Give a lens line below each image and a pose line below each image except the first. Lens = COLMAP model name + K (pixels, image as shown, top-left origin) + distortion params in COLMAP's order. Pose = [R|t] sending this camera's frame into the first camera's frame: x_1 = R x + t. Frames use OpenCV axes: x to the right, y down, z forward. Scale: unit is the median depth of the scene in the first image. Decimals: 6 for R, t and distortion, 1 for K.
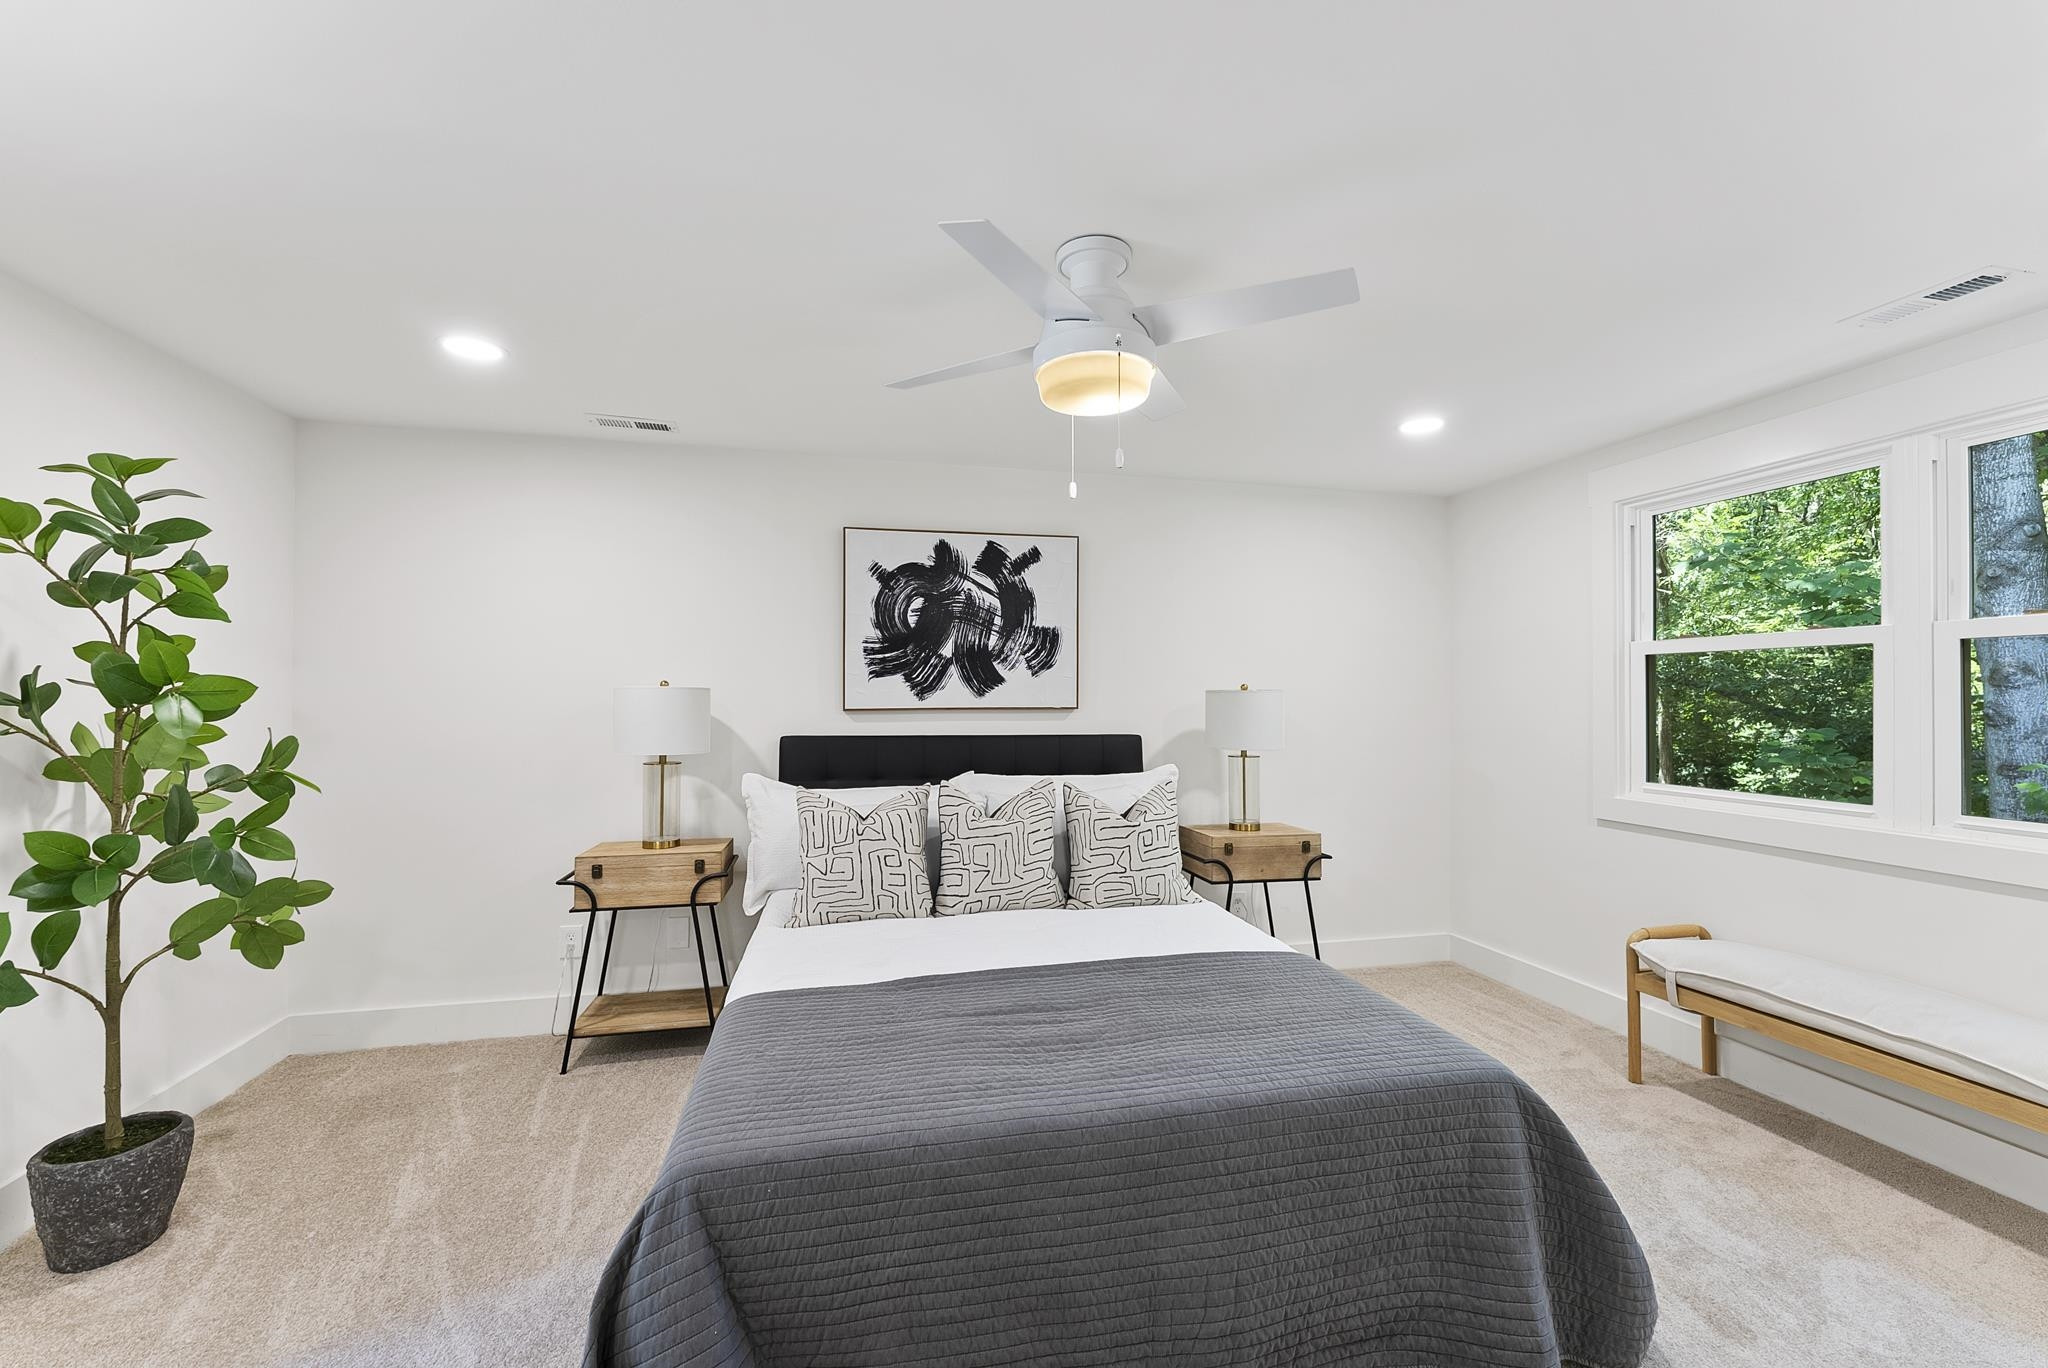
lens RADIAL K [[836.2, 0, 1023.0], [0, 836.2, 690.1], [0, 0, 1]] dist [-0.003519, -0.000511]
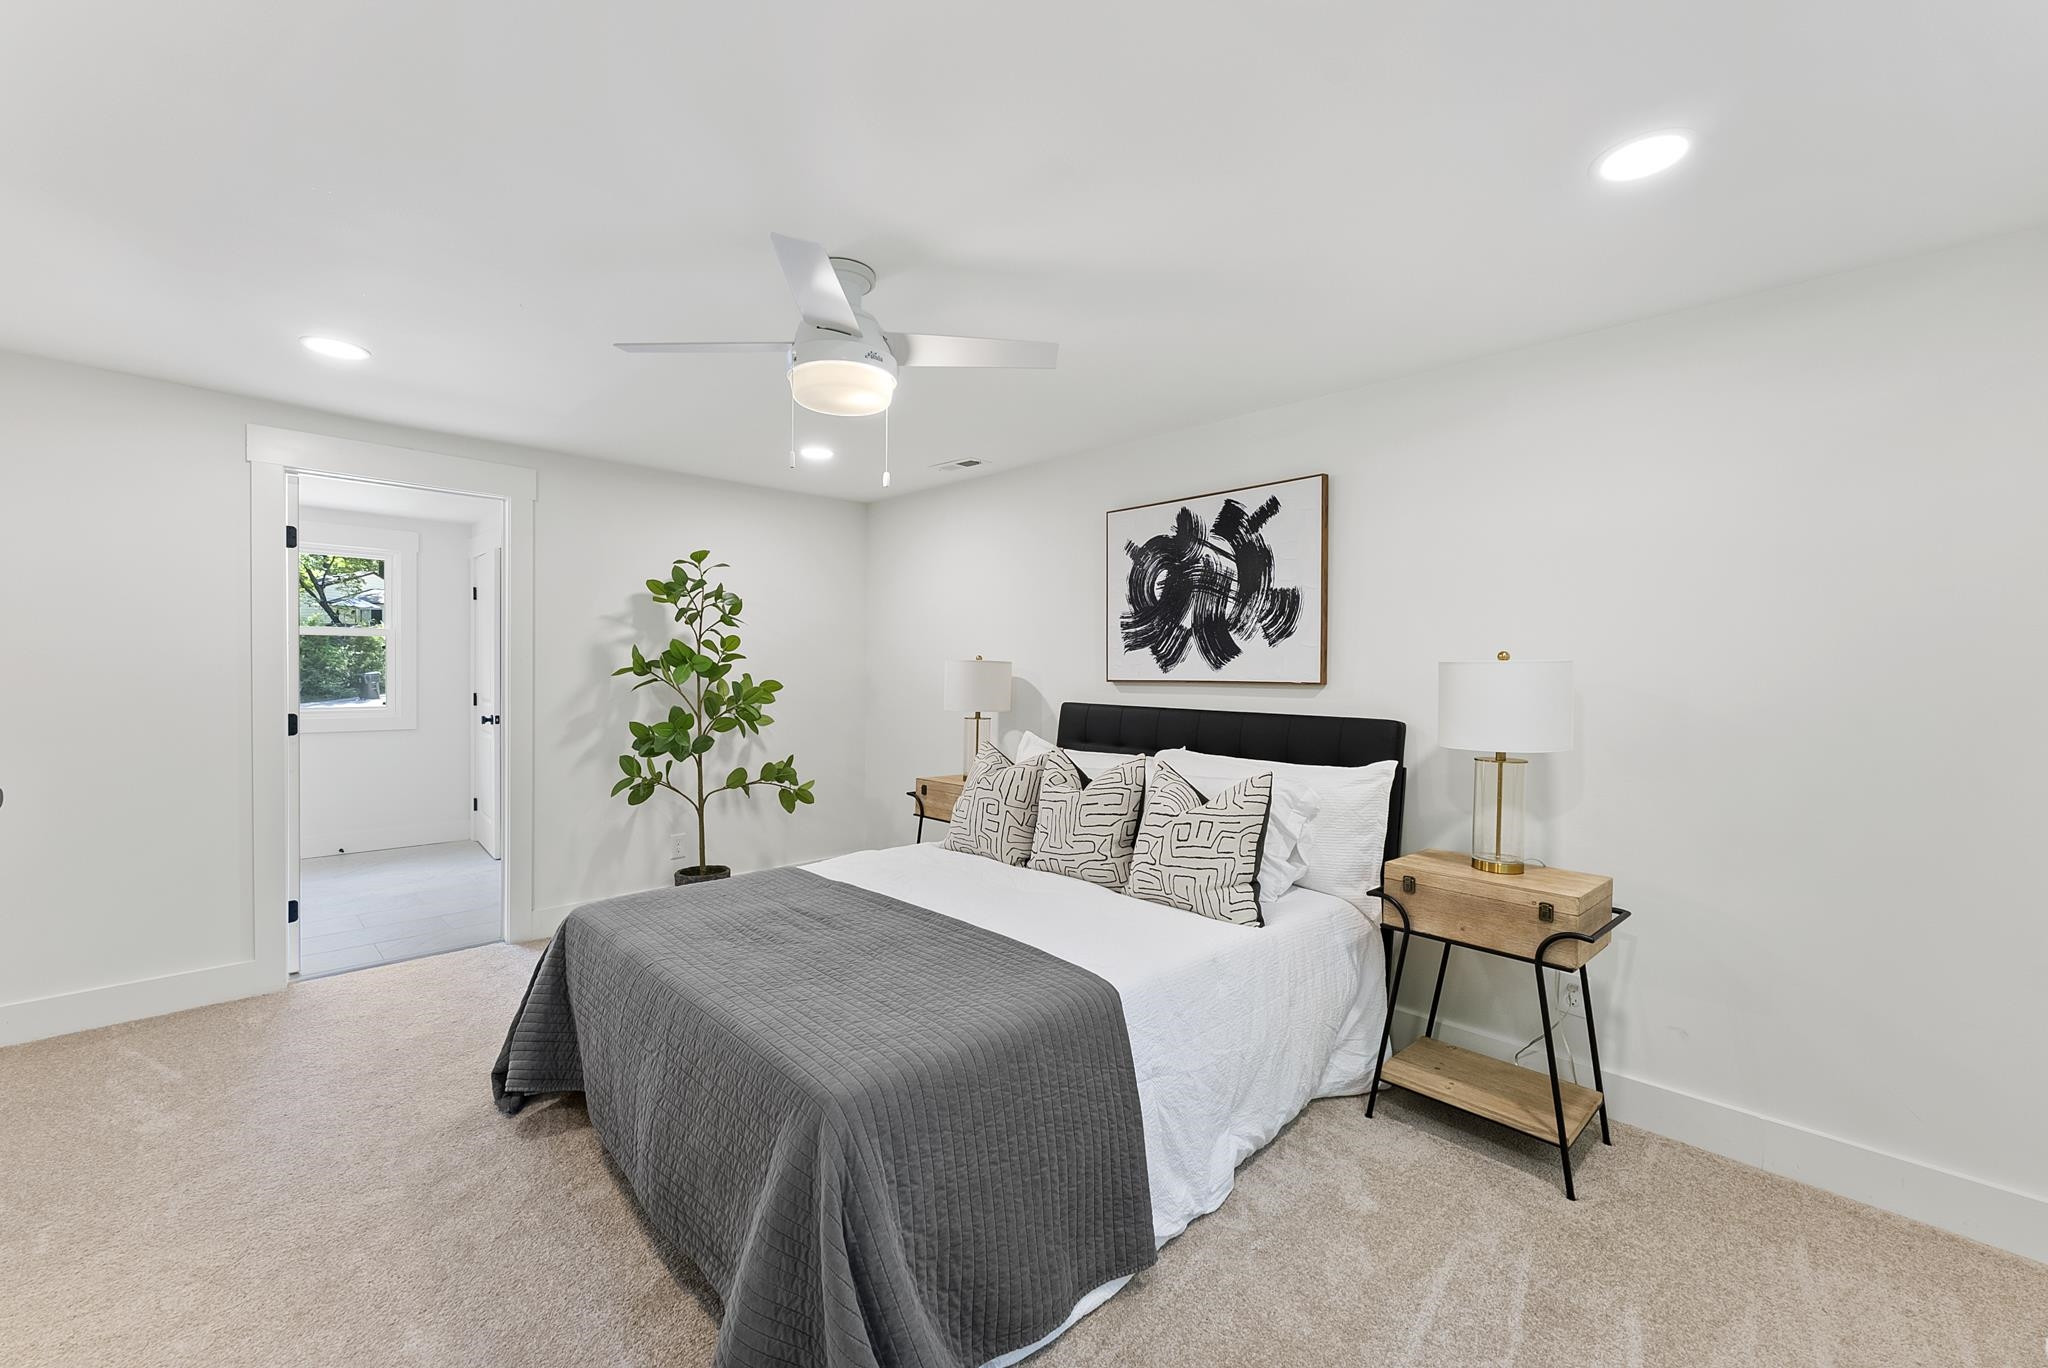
lens RADIAL K [[836.2, 0, 1023.0], [0, 836.2, 690.1], [0, 0, 1]] dist [-0.003519, -0.000511]
pose [[0.512916, 0.023976, -0.858104, 0.646446], [-0.002798, 0.999651, 0.026259, 0.007273], [0.858434, -0.011068, 0.512804, 0.338781]]
